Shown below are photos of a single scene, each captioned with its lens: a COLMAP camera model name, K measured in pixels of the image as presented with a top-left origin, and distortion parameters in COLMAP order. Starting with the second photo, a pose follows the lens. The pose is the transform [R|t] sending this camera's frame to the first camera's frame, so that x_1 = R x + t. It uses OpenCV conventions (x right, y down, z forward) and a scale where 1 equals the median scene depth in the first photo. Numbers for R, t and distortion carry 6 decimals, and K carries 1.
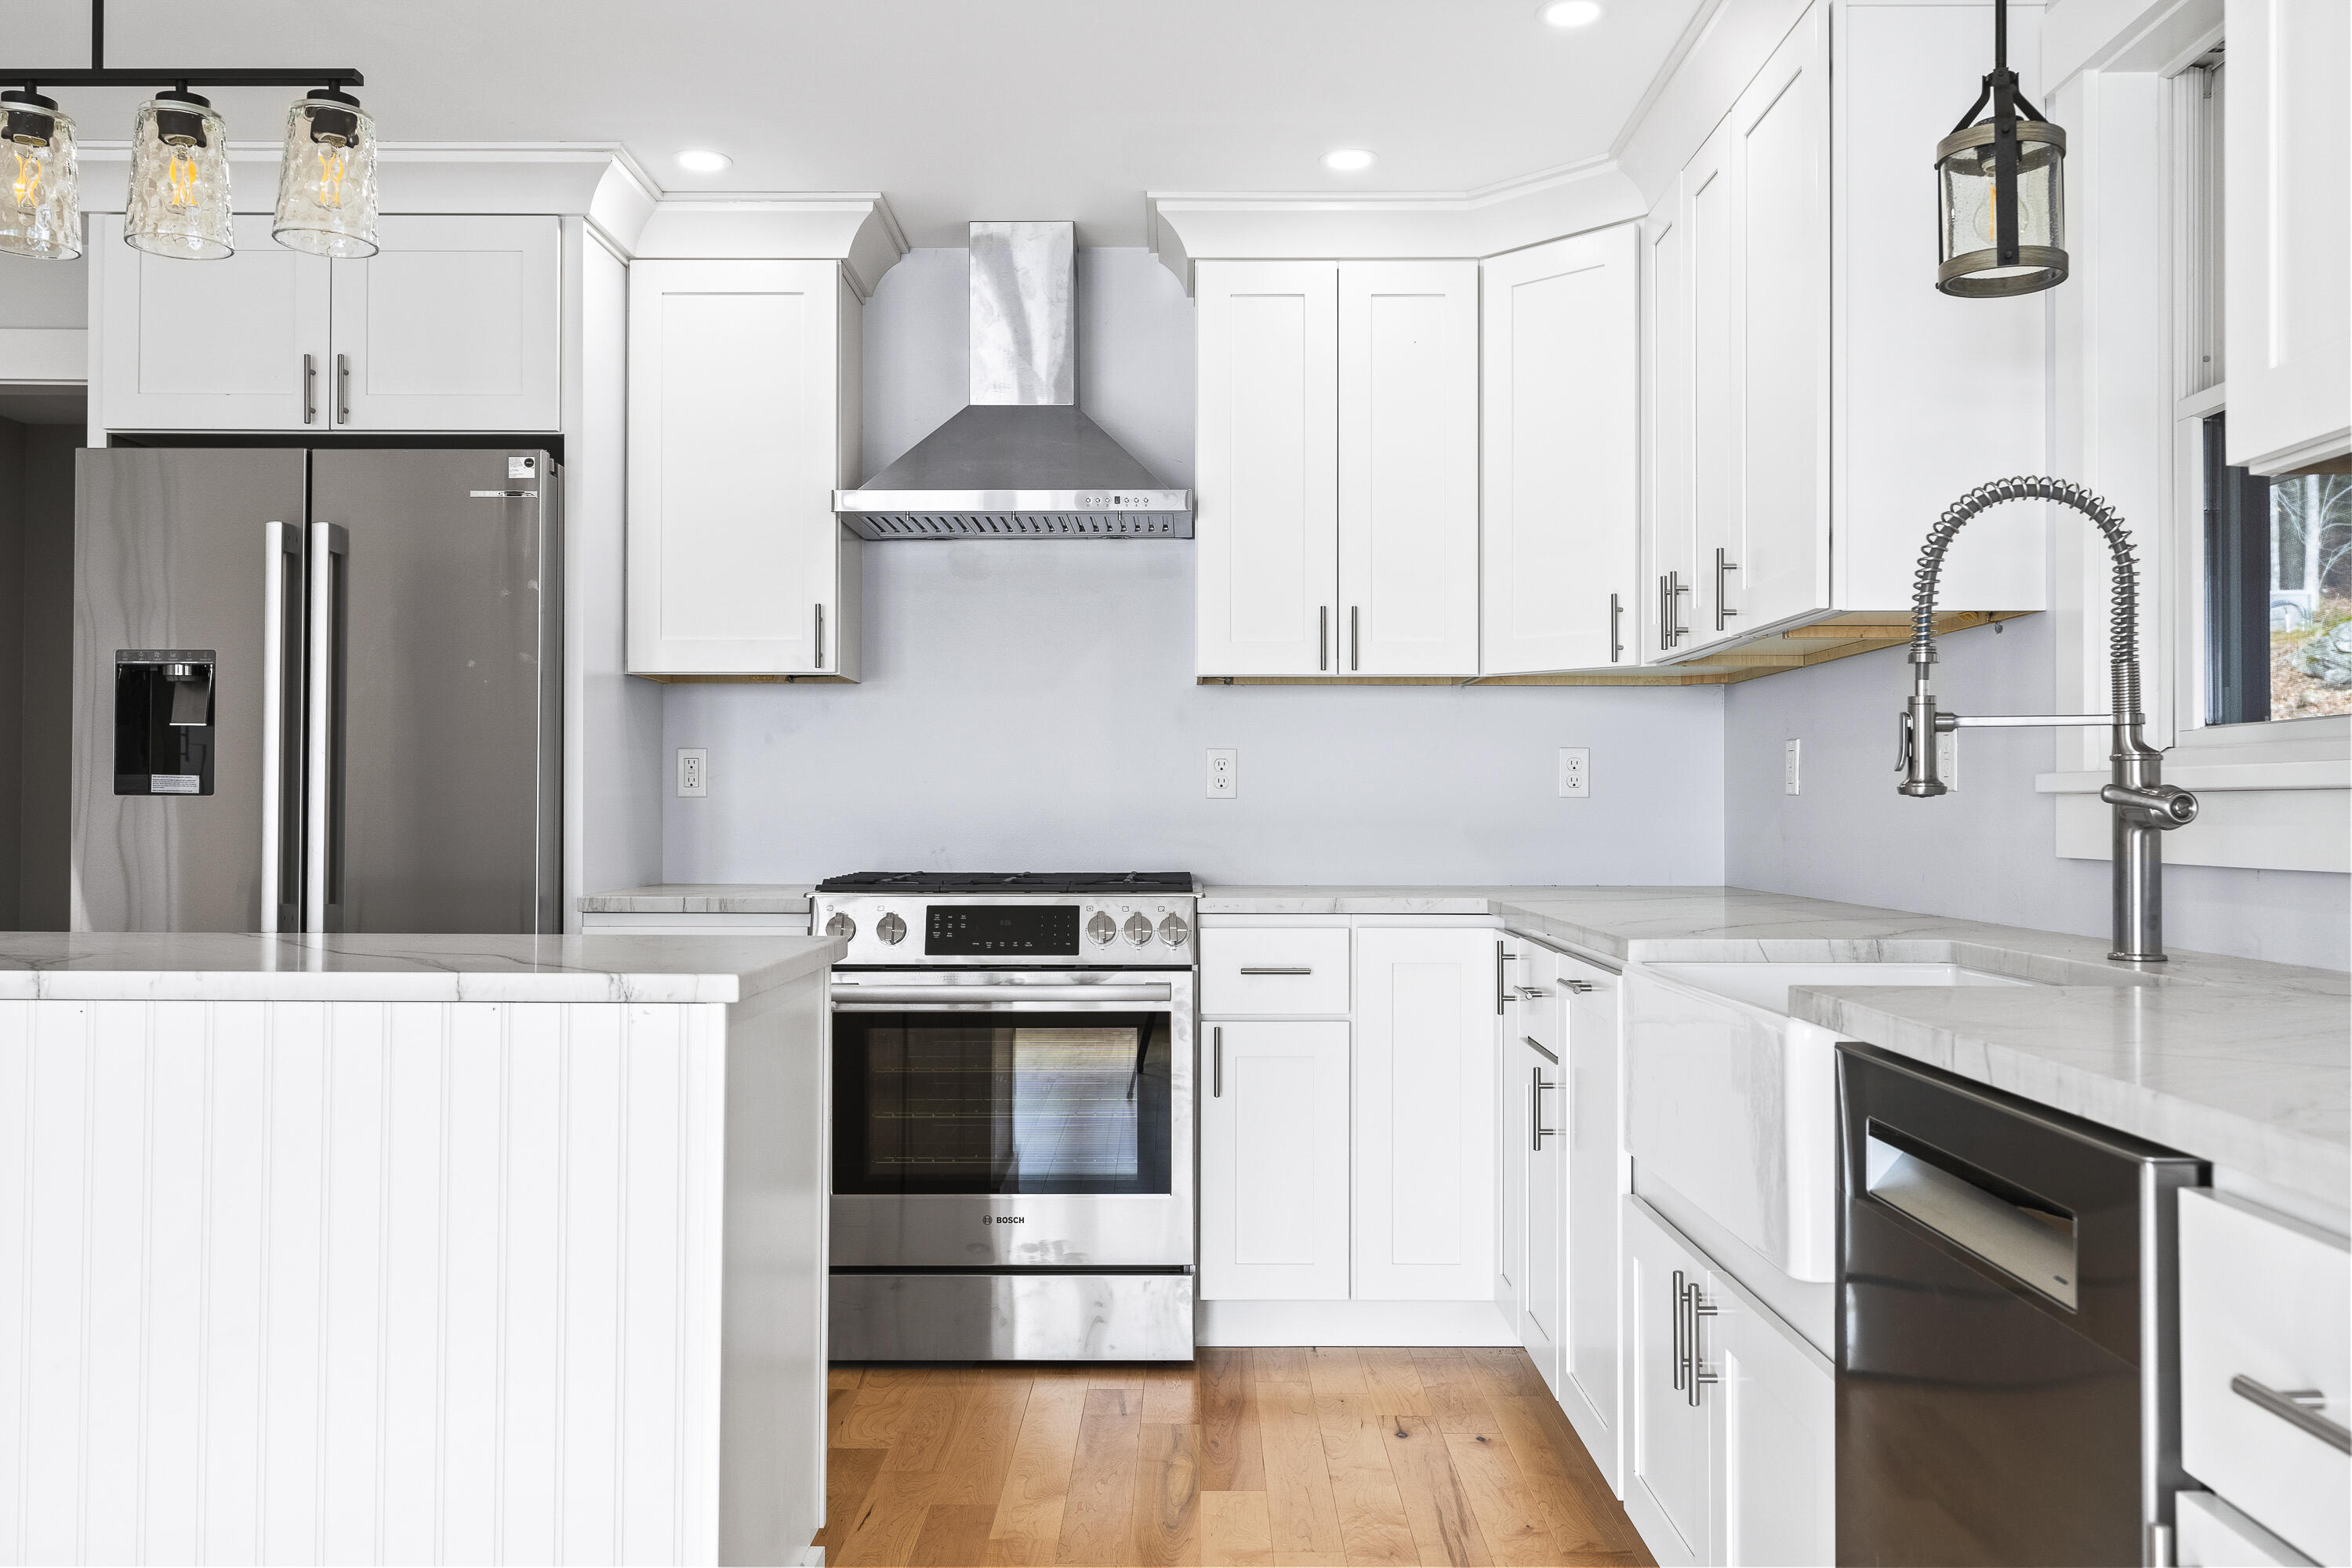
lens RADIAL K [[1944.6, 0, 1192.5], [0, 1944.6, 780.0], [0, 0, 1]] dist [0.020238, -0.026079]
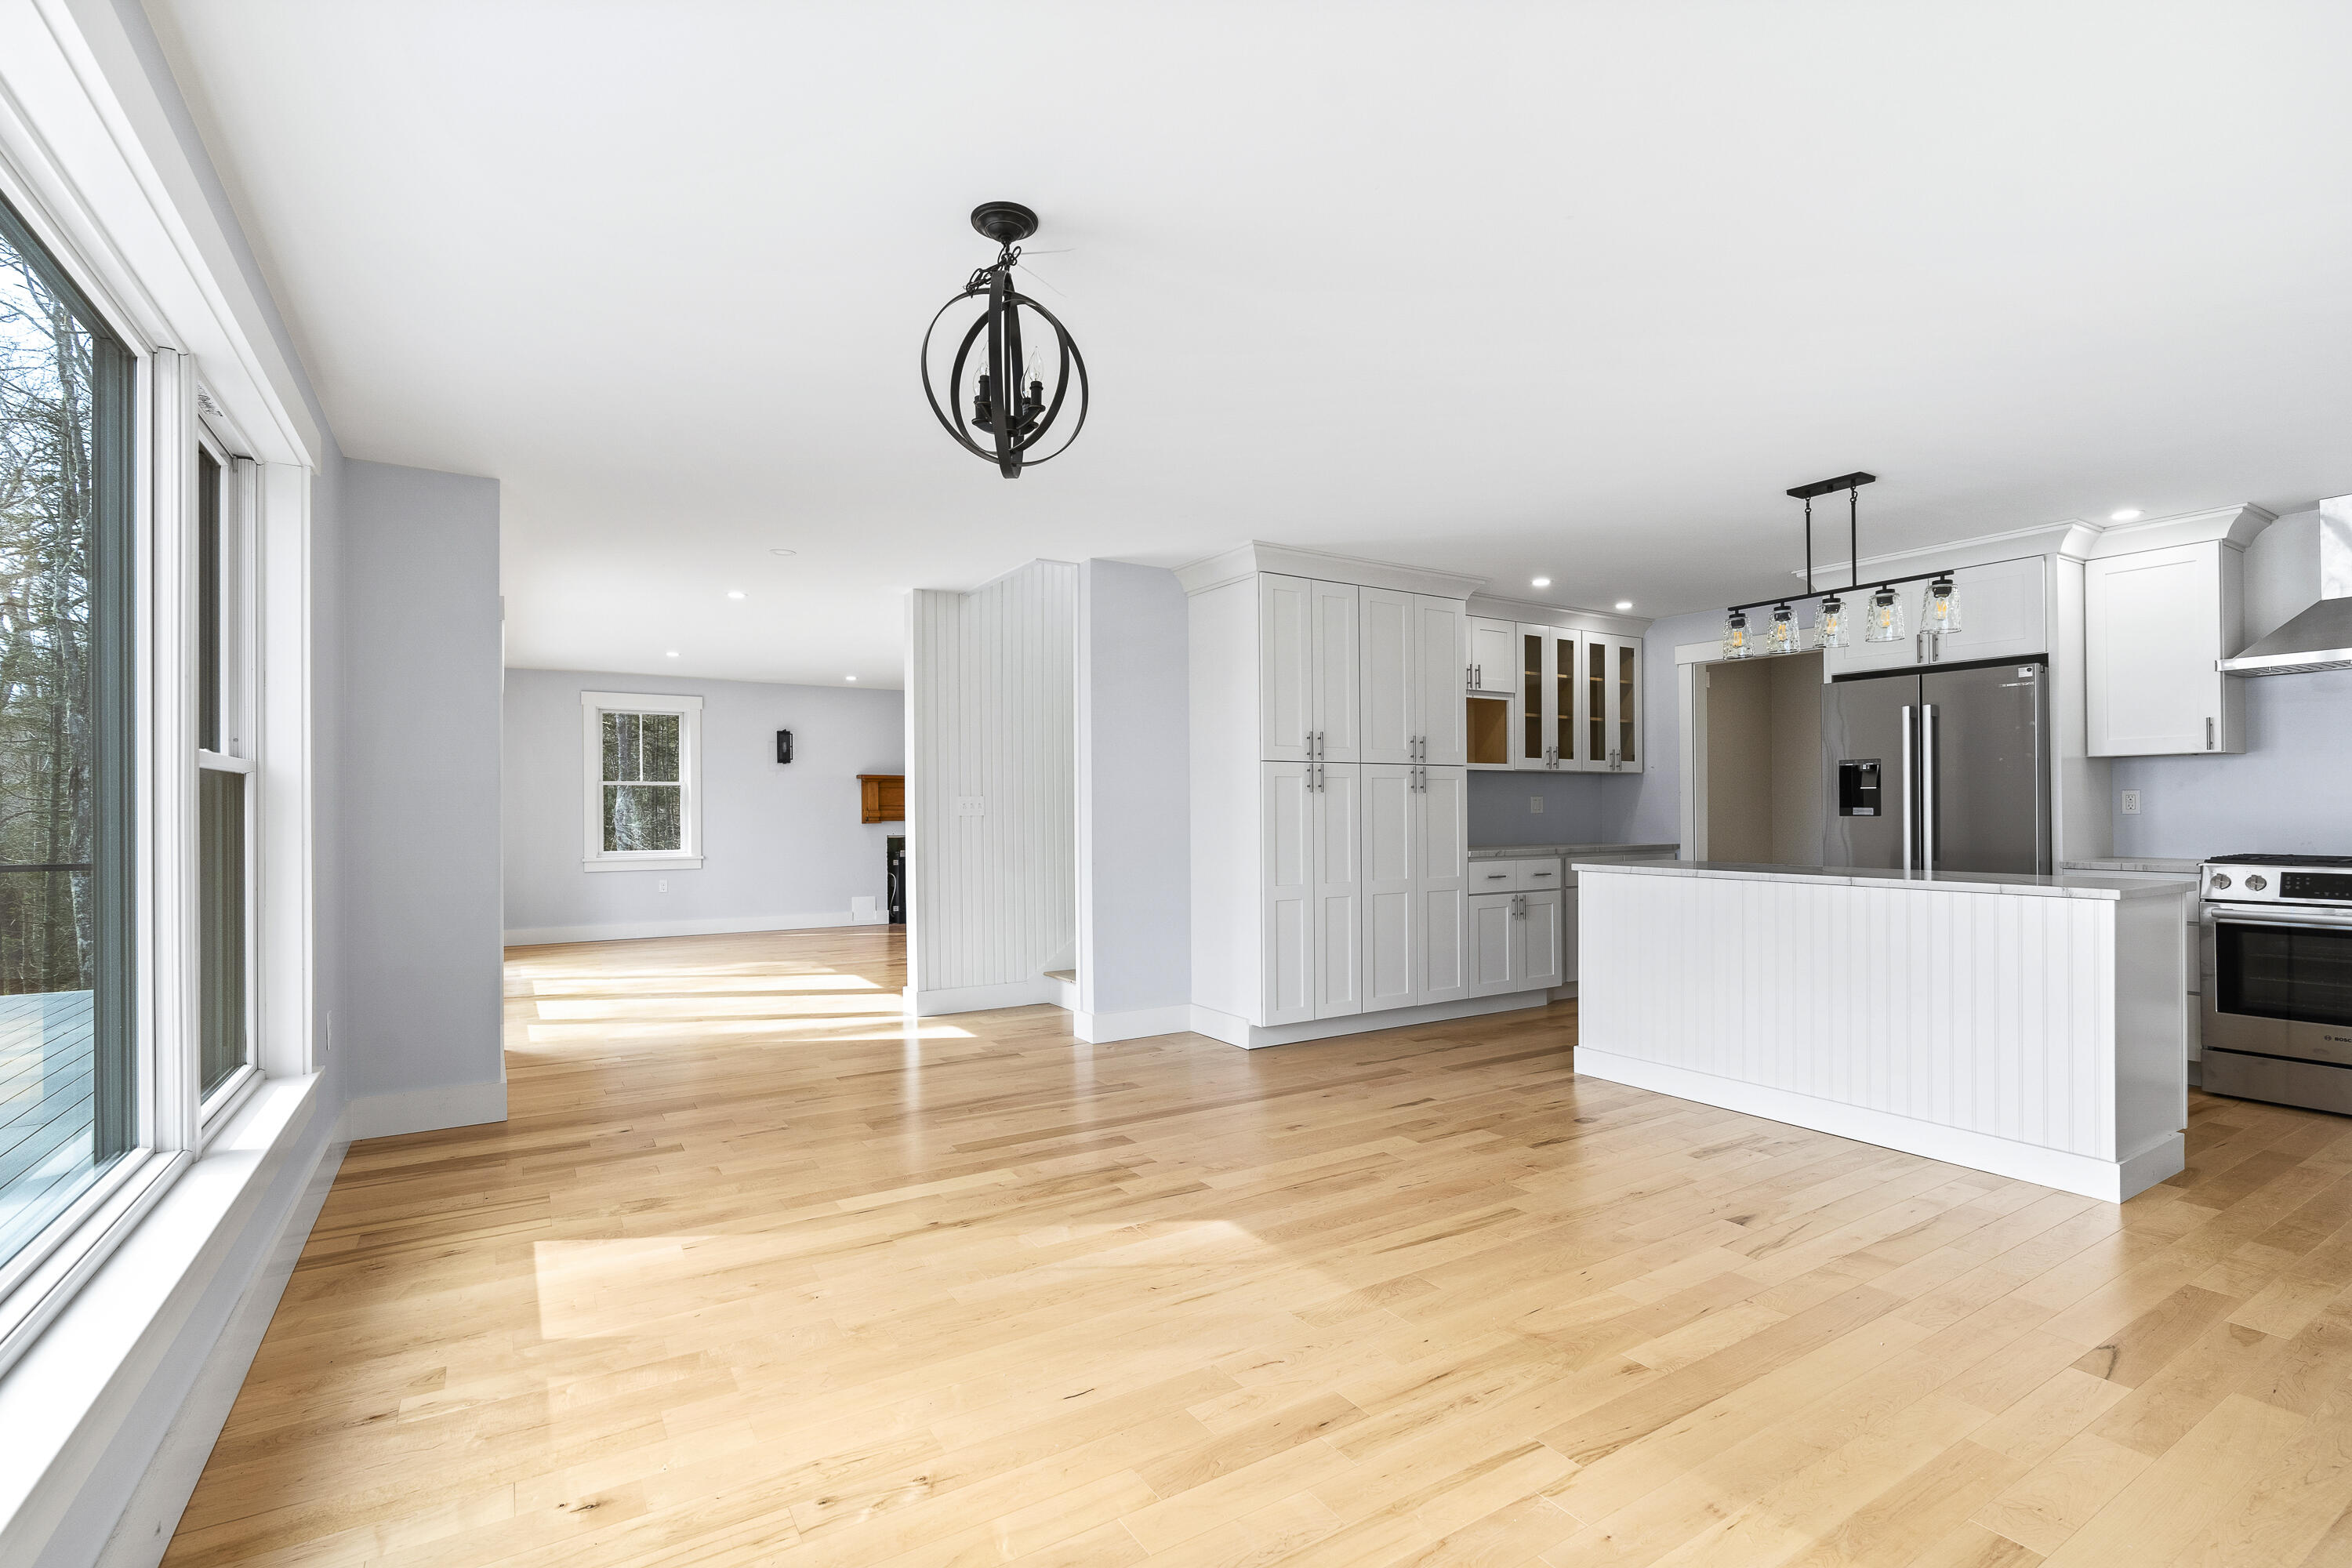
lens RADIAL K [[1076.9, 0, 1158.0], [0, 1076.9, 805.6], [0, 0, 1]] dist [-0.000806, -0.000185]
pose [[0.527092, -0.009838, -0.849751, 0.191429], [0.022187, 0.999751, 0.002188, -0.029937], [0.849519, -0.020007, 0.527179, -0.534898]]
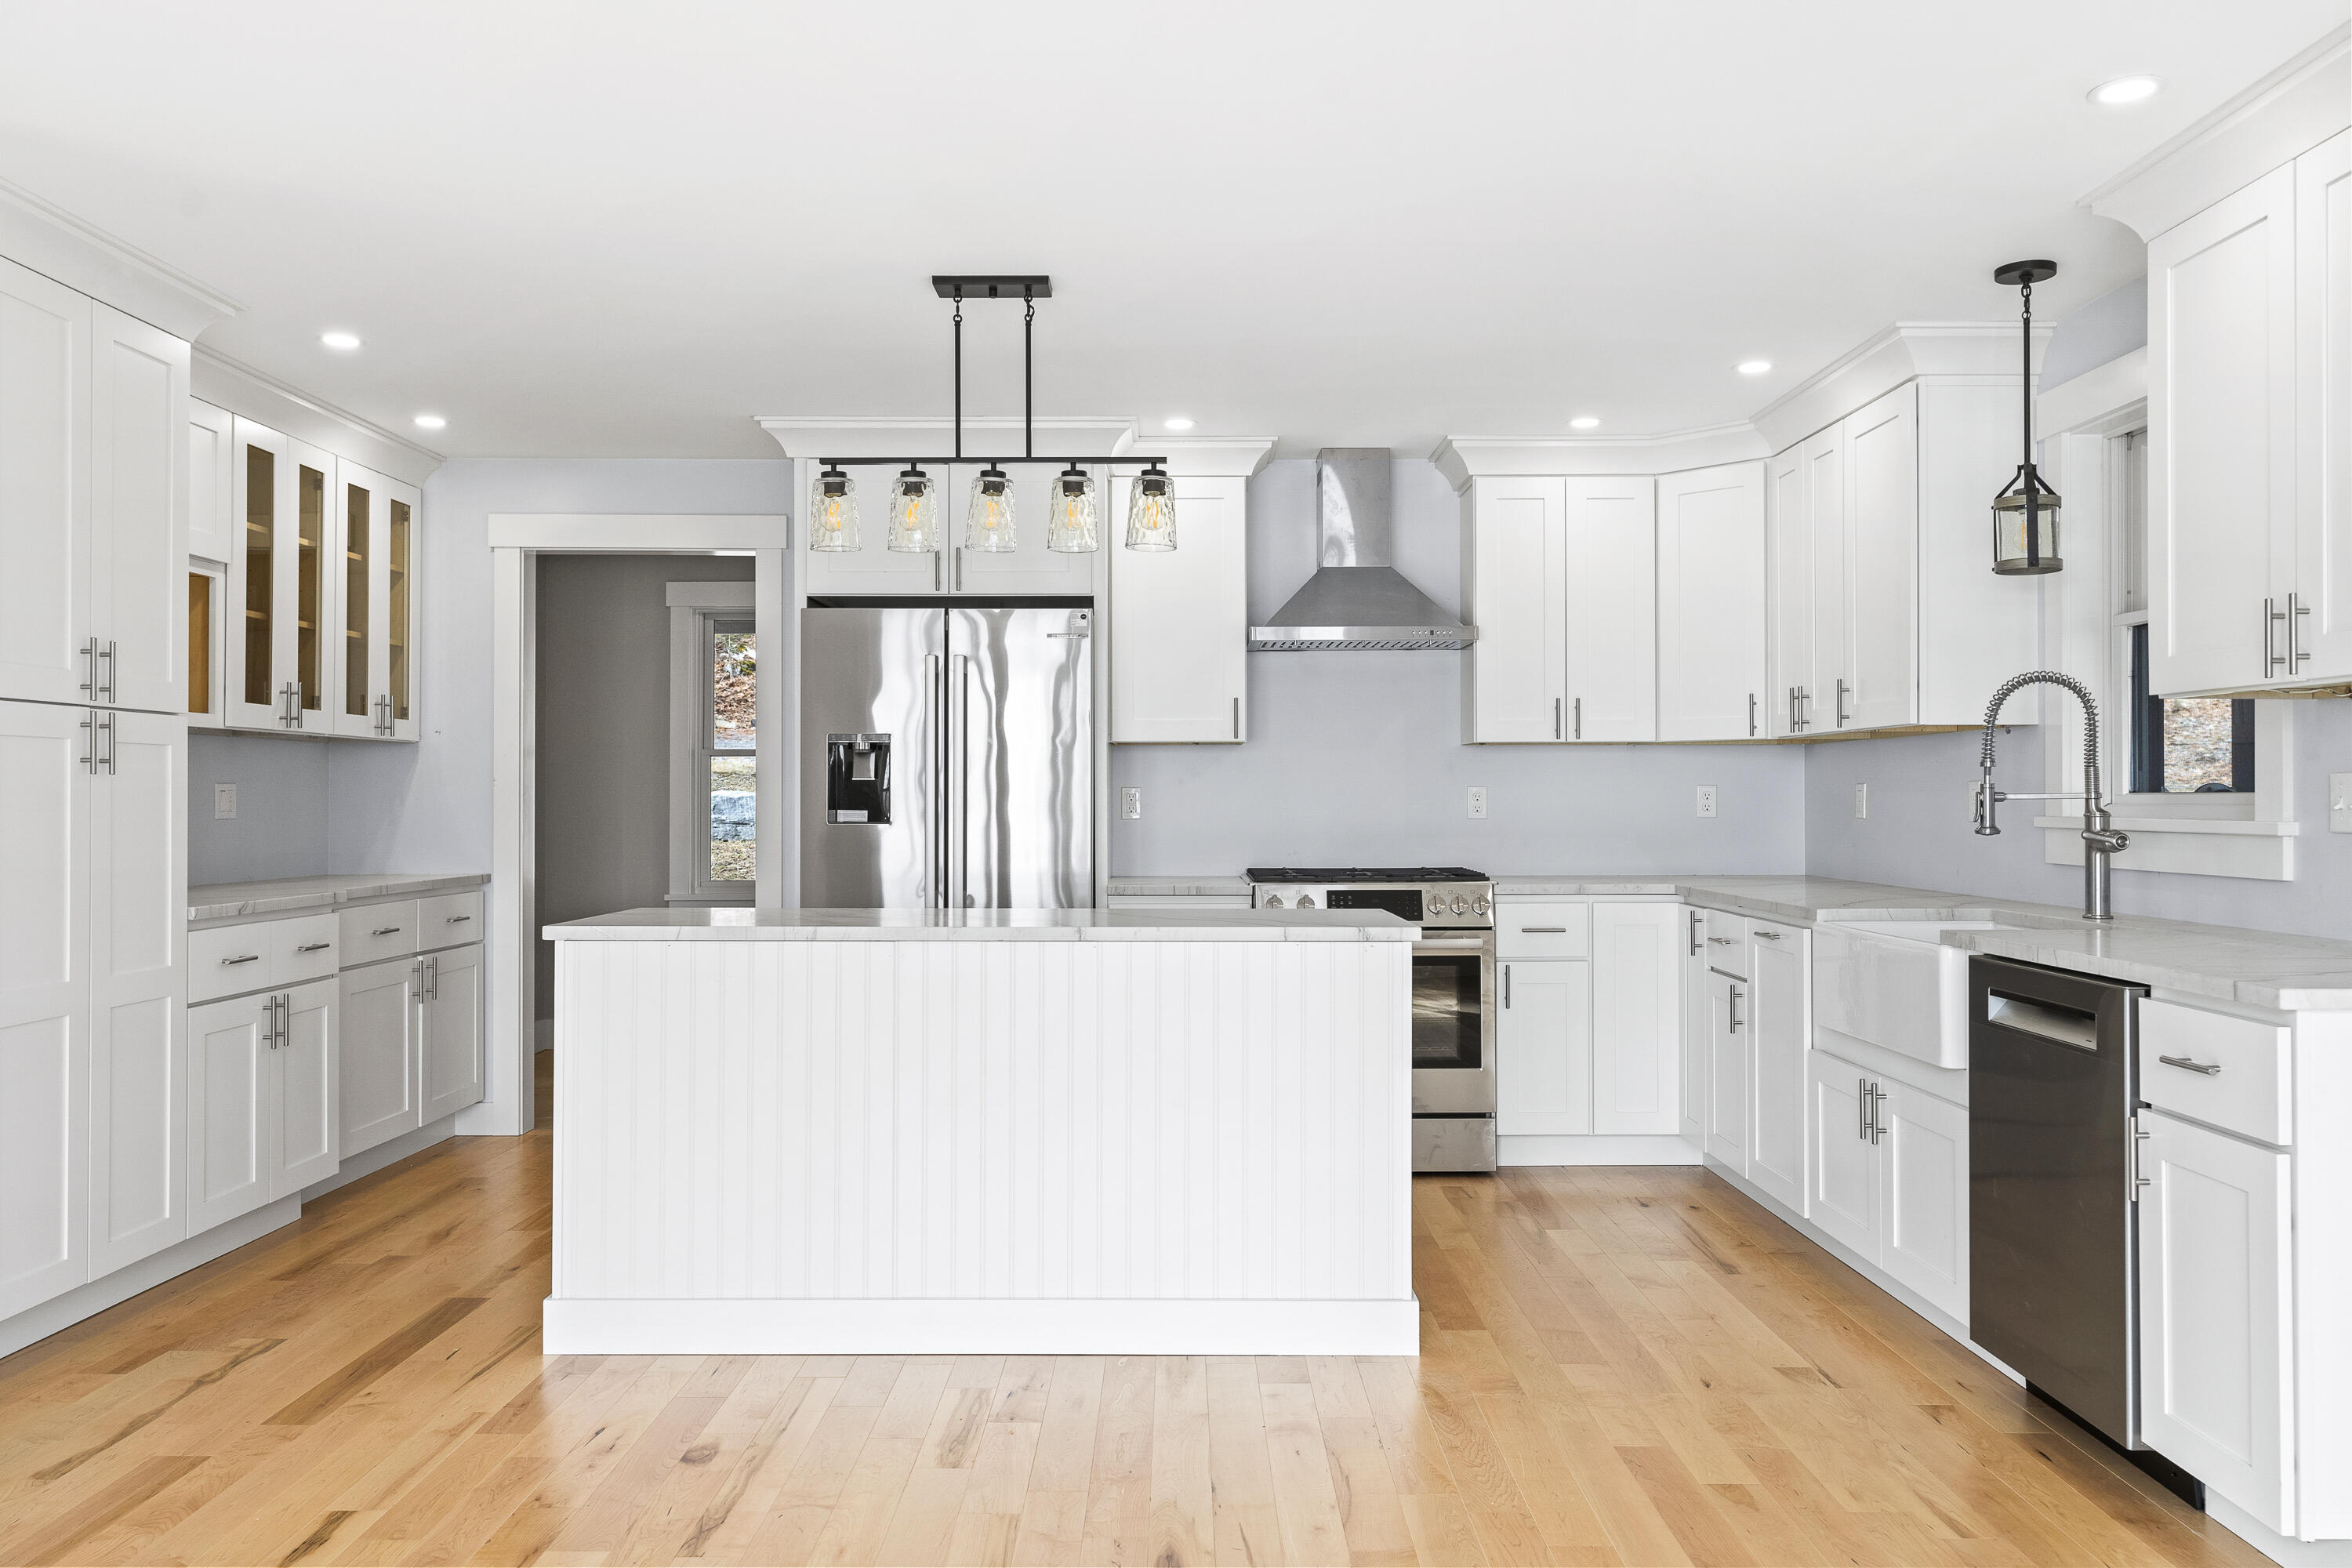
lens RADIAL K [[1781.2, 0, 1173.6], [0, 1781.2, 775.6], [0, 0, 1]] dist [0.006706, -0.005776]
pose [[0.999981, -0.003817, 0.004747, -0.276350], [0.003794, 0.999981, 0.004774, -0.038482], [-0.004765, -0.004756, 0.999977, -0.480830]]
